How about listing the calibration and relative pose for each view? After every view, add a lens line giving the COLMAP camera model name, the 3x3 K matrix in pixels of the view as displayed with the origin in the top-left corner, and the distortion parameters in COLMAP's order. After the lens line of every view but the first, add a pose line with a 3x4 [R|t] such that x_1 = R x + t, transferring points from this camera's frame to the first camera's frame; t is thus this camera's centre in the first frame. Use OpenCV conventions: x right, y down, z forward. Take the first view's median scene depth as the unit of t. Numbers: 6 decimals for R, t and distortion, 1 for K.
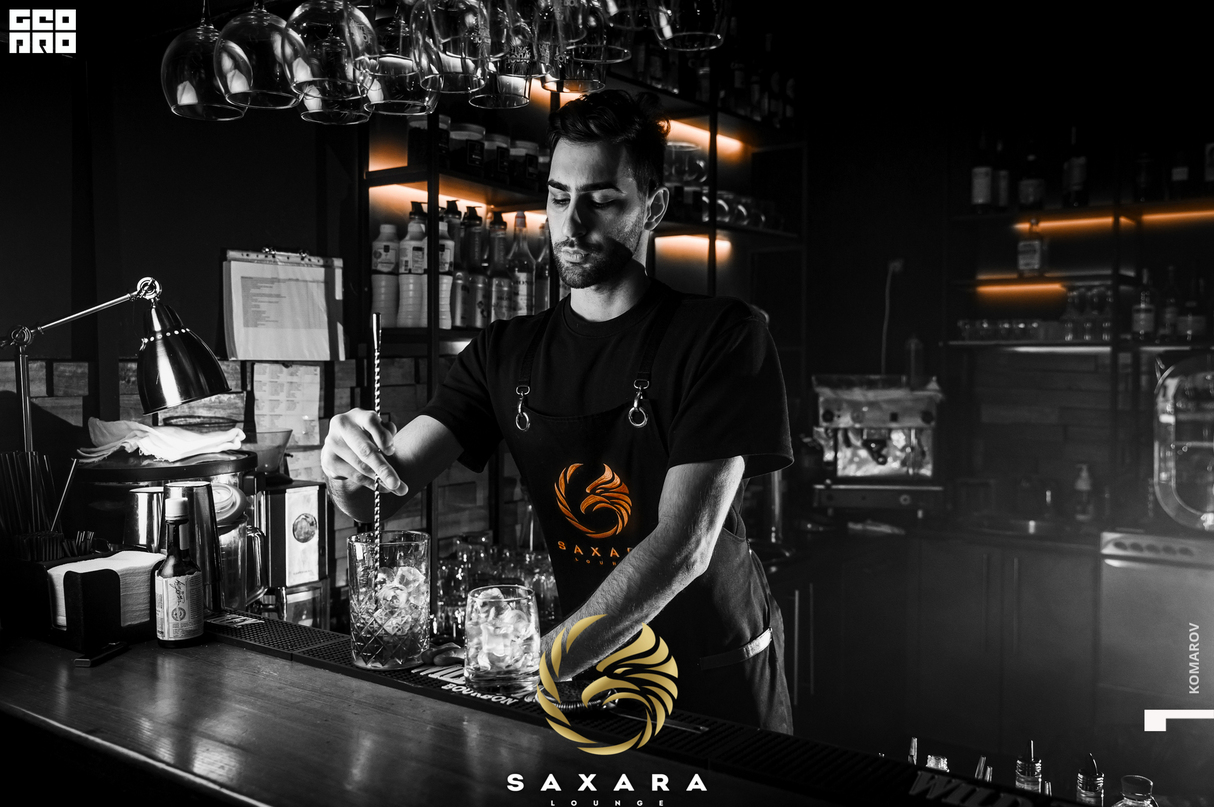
lens RADIAL K [[1190.1, 0, 595.7], [0, 1190.1, 421.8], [0, 0, 1]] dist [-0.009189, 0.071107]
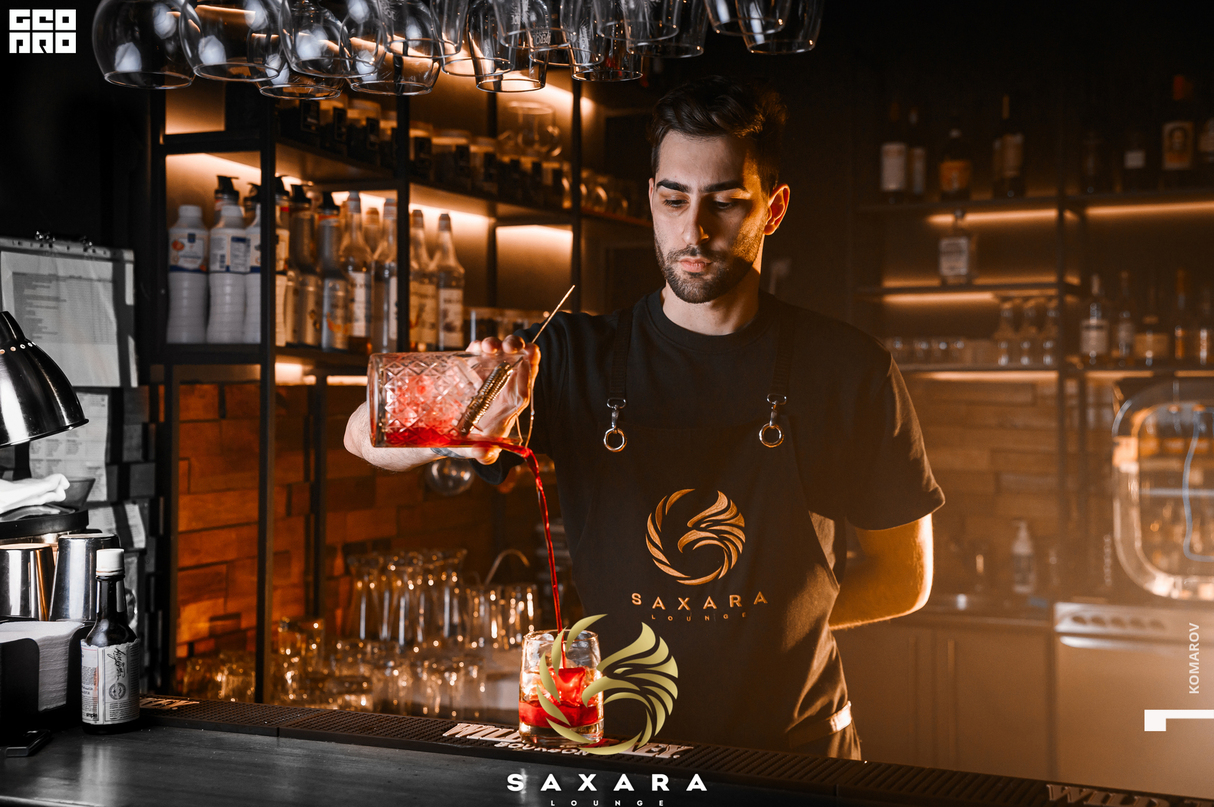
lens RADIAL K [[1733.3, 0, 606.3], [0, 1733.3, 434.7], [0, 0, 1]] dist [0.105868, 0.041573]
pose [[0.980377, -0.006621, 0.197021, -0.128158], [0.012760, 0.999471, -0.029908, 0.013564], [-0.196719, 0.031835, 0.979943, -0.117366]]
